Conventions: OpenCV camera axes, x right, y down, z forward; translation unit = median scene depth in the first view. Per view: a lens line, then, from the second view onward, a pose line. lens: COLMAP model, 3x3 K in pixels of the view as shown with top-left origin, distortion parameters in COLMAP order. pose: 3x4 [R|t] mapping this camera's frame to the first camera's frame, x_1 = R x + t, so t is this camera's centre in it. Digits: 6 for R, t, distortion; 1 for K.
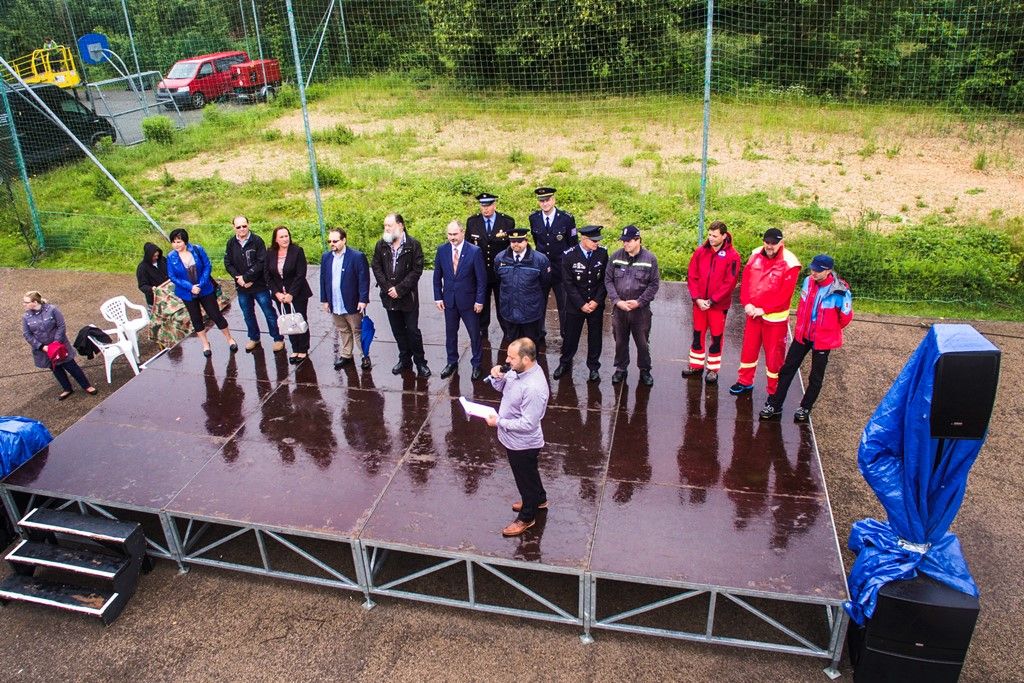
lens RADIAL K [[756.4, 0, 512.0], [0, 756.4, 341.5], [0, 0, 1]] dist [-0.083057, 0.001915]
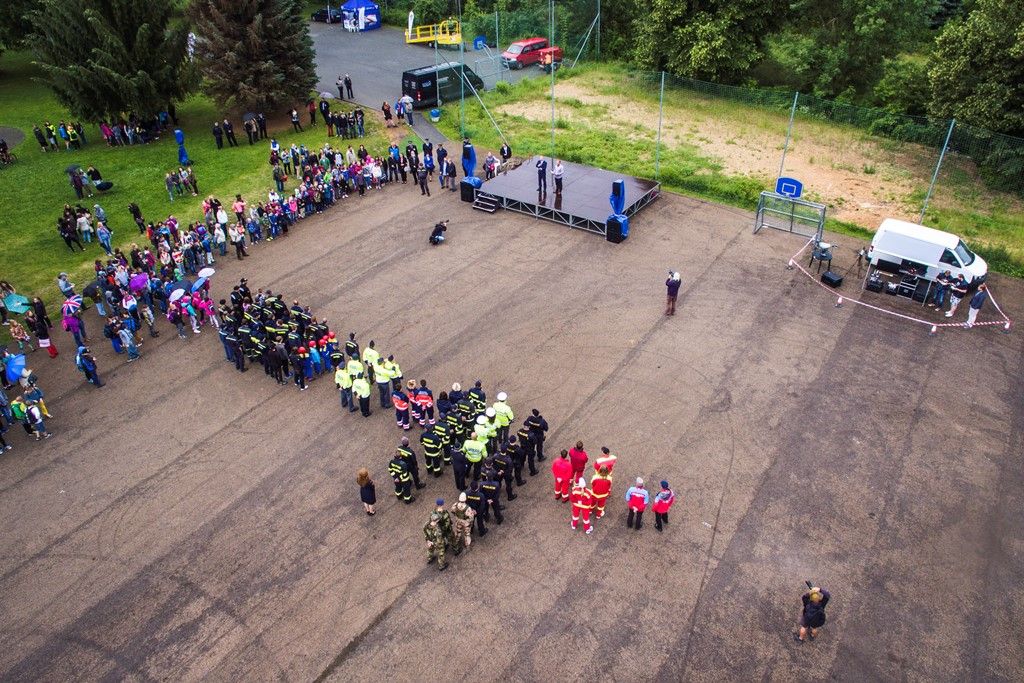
lens RADIAL K [[756.4, 0, 512.0], [0, 756.4, 341.5], [0, 0, 1]] dist [-0.083057, 0.001915]
pose [[0.924317, 0.234421, -0.301140, 0.519471], [-0.195547, 0.968565, 0.153763, 0.138373], [0.327719, -0.083239, 0.941101, -1.487904]]
